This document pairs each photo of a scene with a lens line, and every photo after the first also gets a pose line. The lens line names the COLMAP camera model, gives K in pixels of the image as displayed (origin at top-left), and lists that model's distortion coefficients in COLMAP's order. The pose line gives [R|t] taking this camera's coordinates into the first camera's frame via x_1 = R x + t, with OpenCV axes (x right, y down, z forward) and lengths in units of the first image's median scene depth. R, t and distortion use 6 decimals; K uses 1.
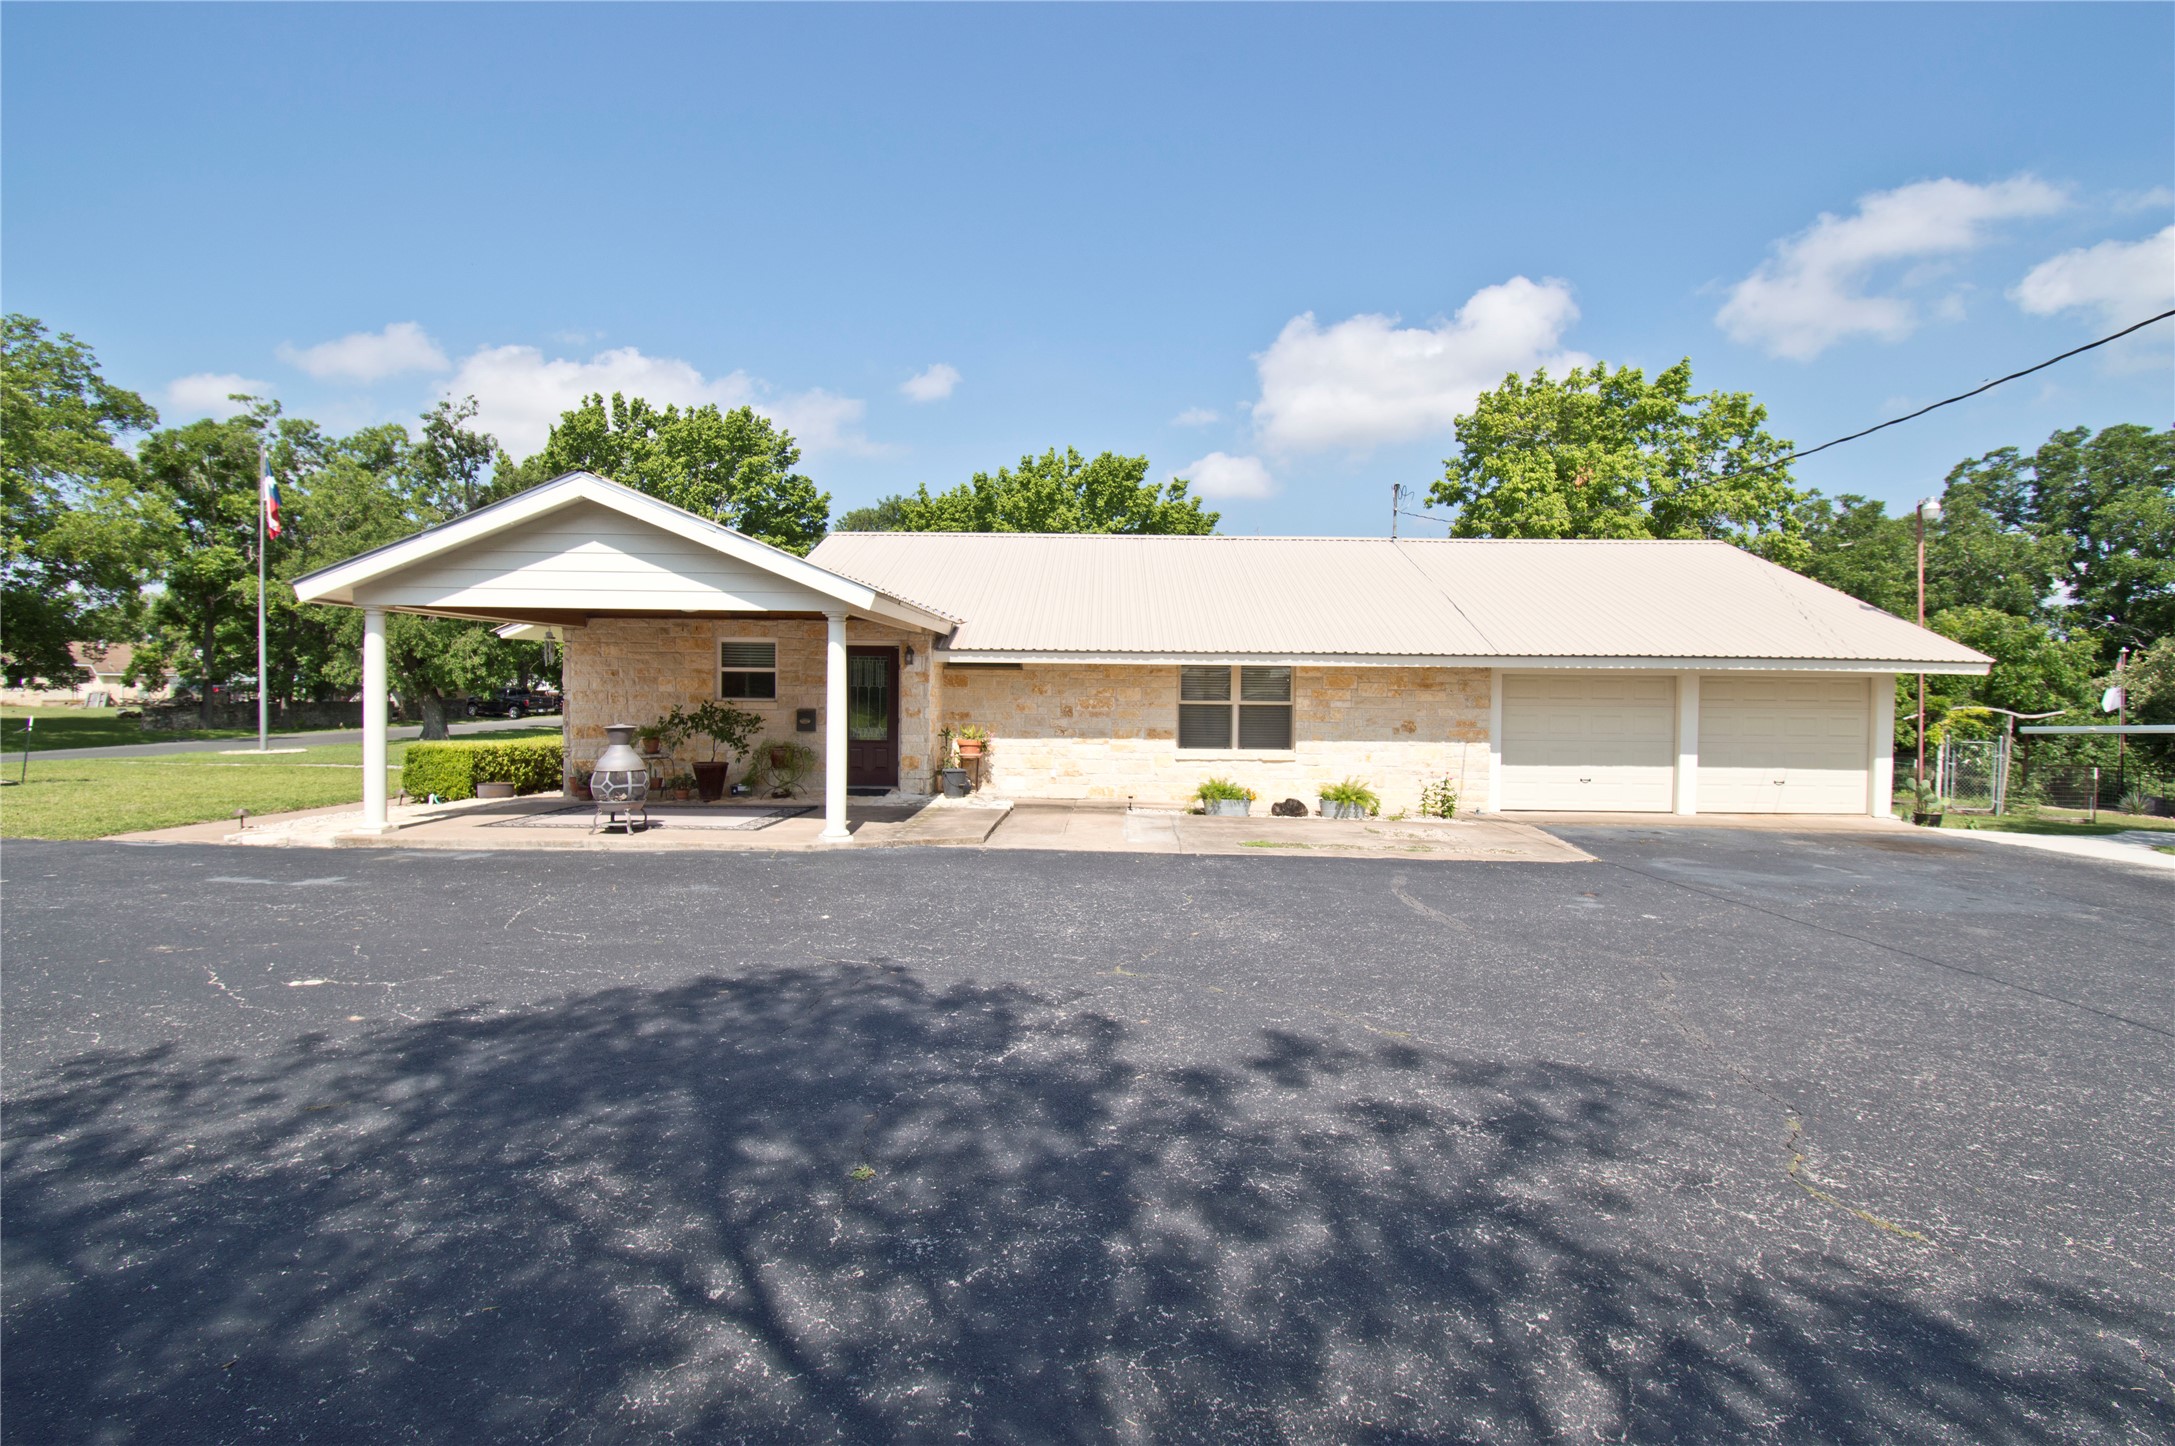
lens RADIAL K [[1049.3, 0, 1087.5], [0, 1049.3, 723.0], [0, 0, 1]] dist [0.000536, -0.032440]
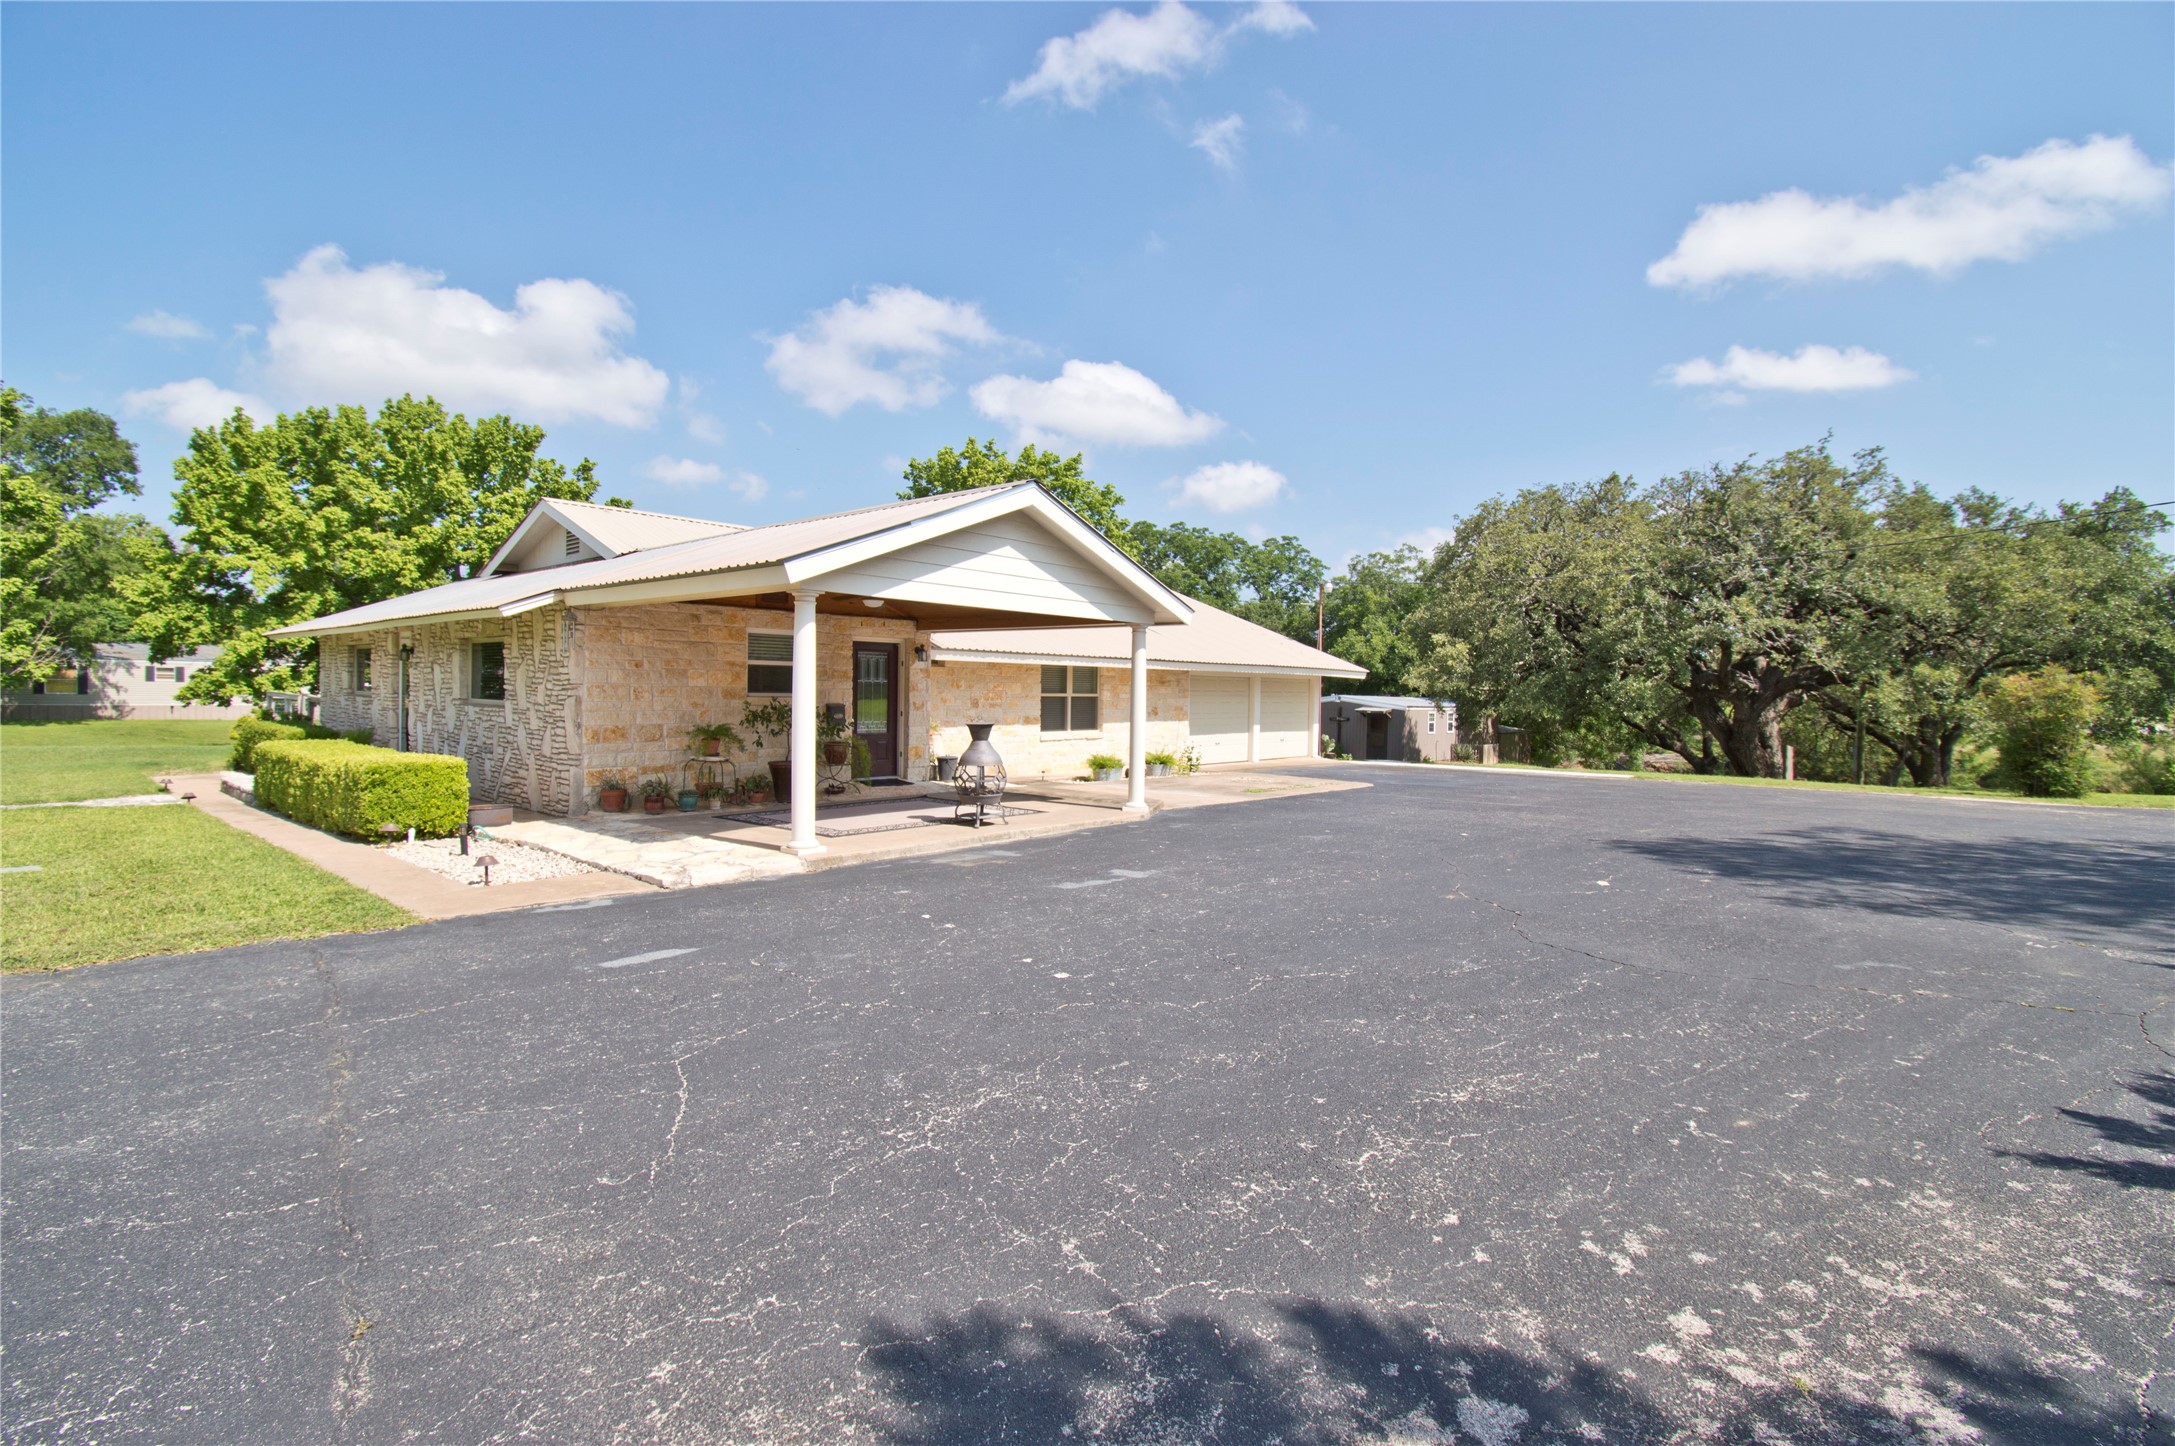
lens RADIAL K [[998.9, 0, 1090.5], [0, 998.9, 713.2], [0, 0, 1]] dist [0.017036, -0.026179]
pose [[0.640743, -0.019409, 0.767510, -0.789637], [0.019486, 0.999769, 0.009015, -0.007571], [-0.767508, 0.009180, 0.640973, 0.187041]]
